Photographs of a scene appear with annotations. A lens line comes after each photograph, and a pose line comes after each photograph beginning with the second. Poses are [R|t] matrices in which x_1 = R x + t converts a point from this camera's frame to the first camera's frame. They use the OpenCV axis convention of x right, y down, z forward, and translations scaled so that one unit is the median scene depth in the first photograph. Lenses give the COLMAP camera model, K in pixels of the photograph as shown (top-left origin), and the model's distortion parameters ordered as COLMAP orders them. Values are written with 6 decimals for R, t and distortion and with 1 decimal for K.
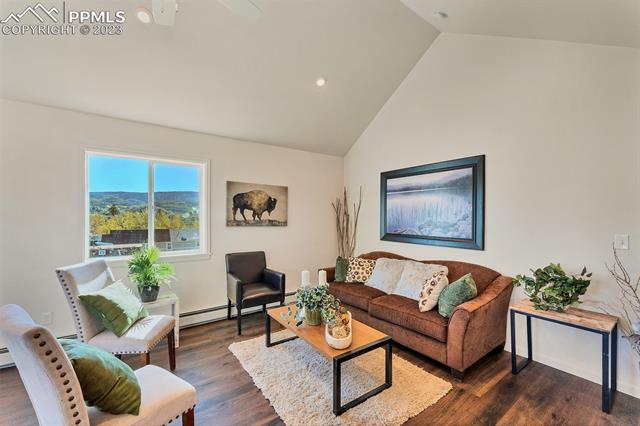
lens RADIAL K [[262.0, 0, 310.5], [0, 262.0, 217.7], [0, 0, 1]] dist [0.000115, 0.000016]
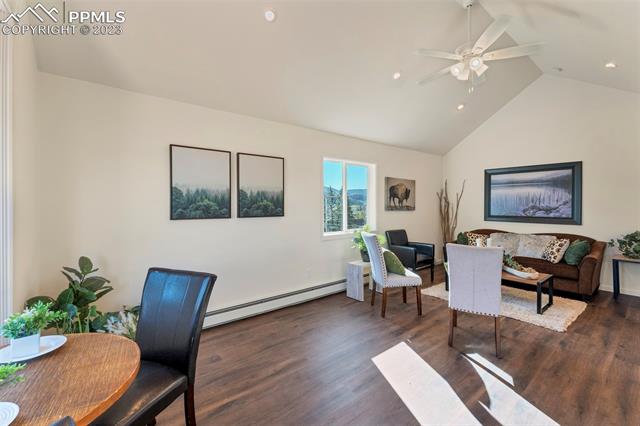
lens RADIAL K [[264.6, 0, 323.3], [0, 264.6, 206.7], [0, 0, 1]] dist [-0.000447, 0.000249]
pose [[0.998344, -0.004013, 0.057386, -0.715360], [0.003697, 0.999977, 0.005602, 0.004686], [-0.057408, -0.005380, 0.998336, -0.340199]]
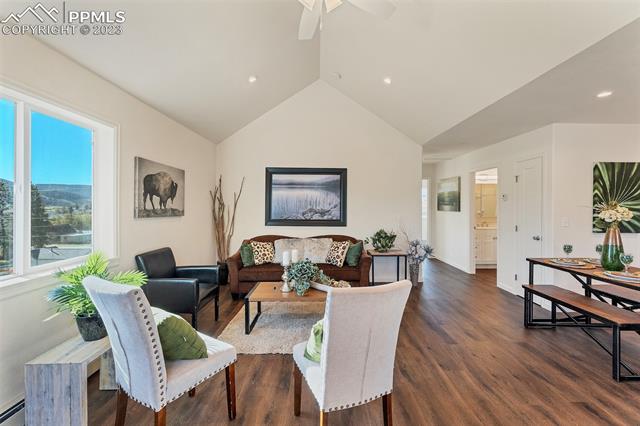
lens RADIAL K [[264.6, 0, 323.3], [0, 264.6, 206.7], [0, 0, 1]] dist [-0.000447, 0.000249]
pose [[0.562849, 0.000257, 0.826560, -0.636509], [-0.001846, 0.999998, 0.000946, 0.000294], [-0.826558, -0.002059, 0.562848, 0.141634]]
